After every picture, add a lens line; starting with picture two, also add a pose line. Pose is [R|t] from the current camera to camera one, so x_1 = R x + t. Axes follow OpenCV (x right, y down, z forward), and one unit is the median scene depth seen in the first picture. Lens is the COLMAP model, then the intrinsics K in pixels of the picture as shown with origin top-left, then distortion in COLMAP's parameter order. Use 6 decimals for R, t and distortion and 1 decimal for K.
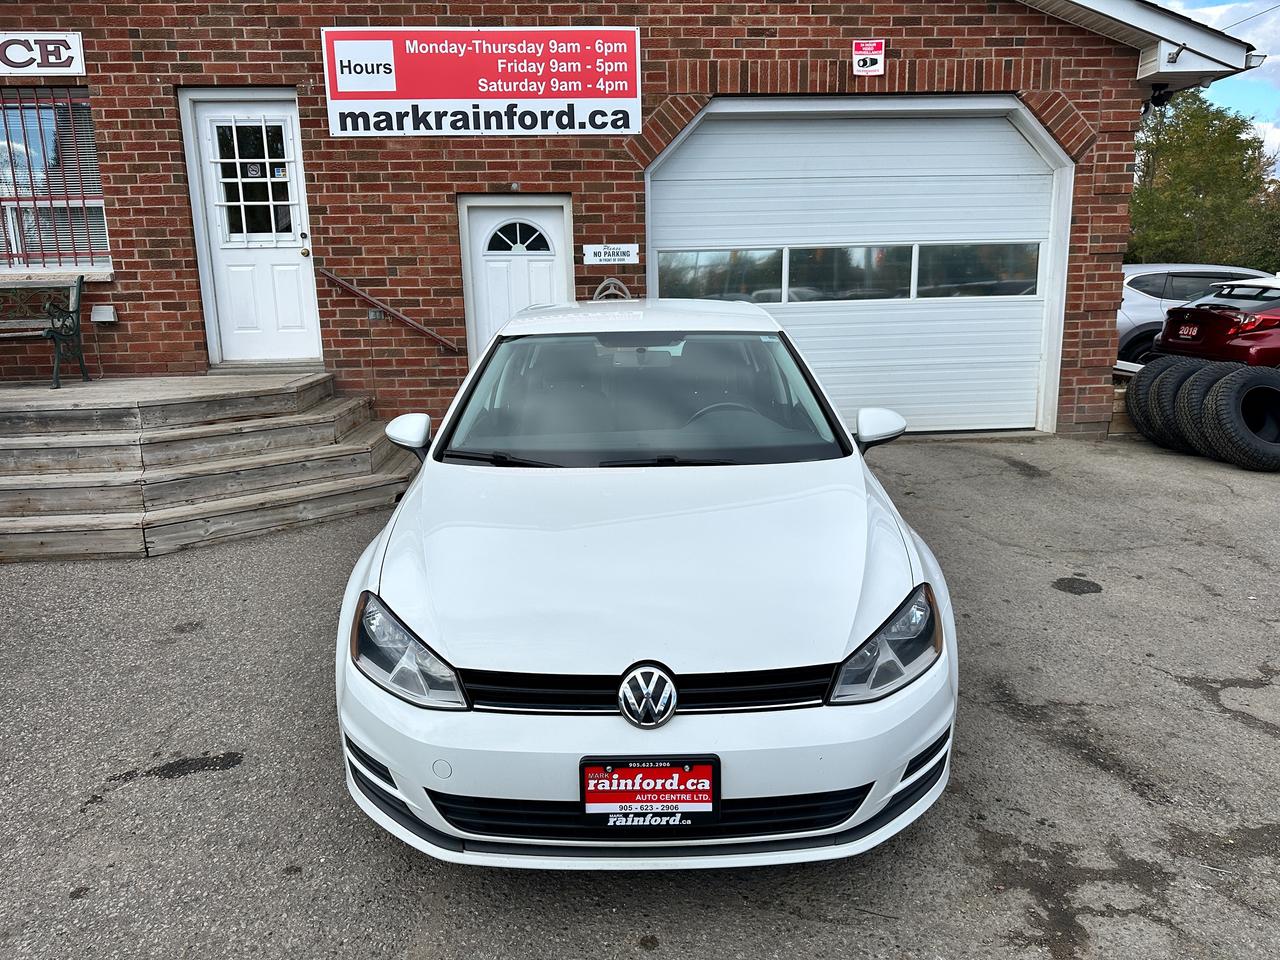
lens RADIAL K [[889.0, 0, 641.3], [0, 889.0, 474.2], [0, 0, 1]] dist [0.000287, -0.008652]
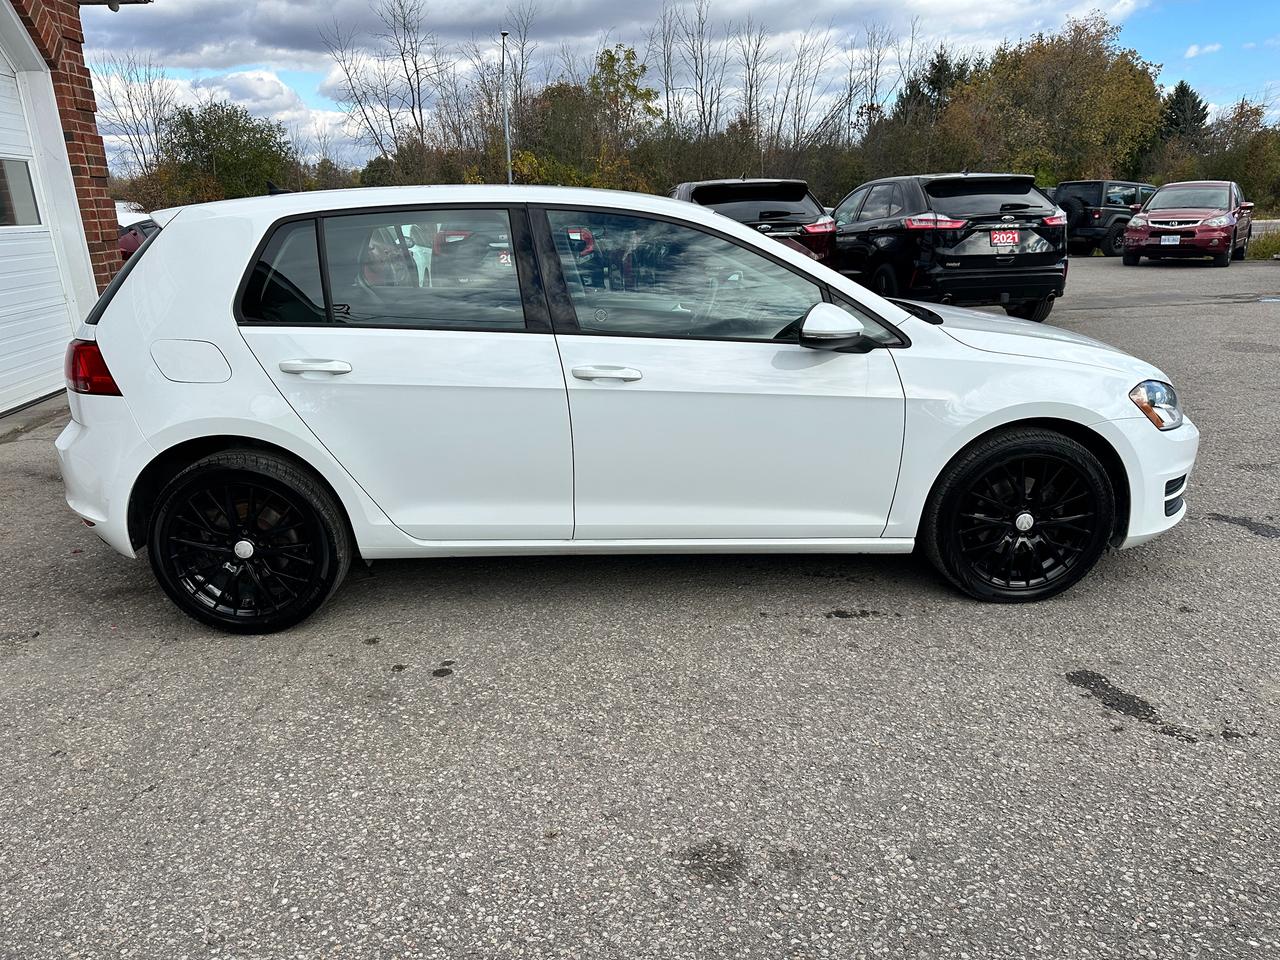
lens RADIAL K [[889.0, 0, 641.3], [0, 889.0, 474.2], [0, 0, 1]] dist [0.000287, -0.008652]
pose [[-0.025967, -0.270320, 0.962420, -0.463414], [0.233453, 0.934484, 0.268773, -0.078625], [-0.972021, 0.231660, 0.038841, 0.498633]]
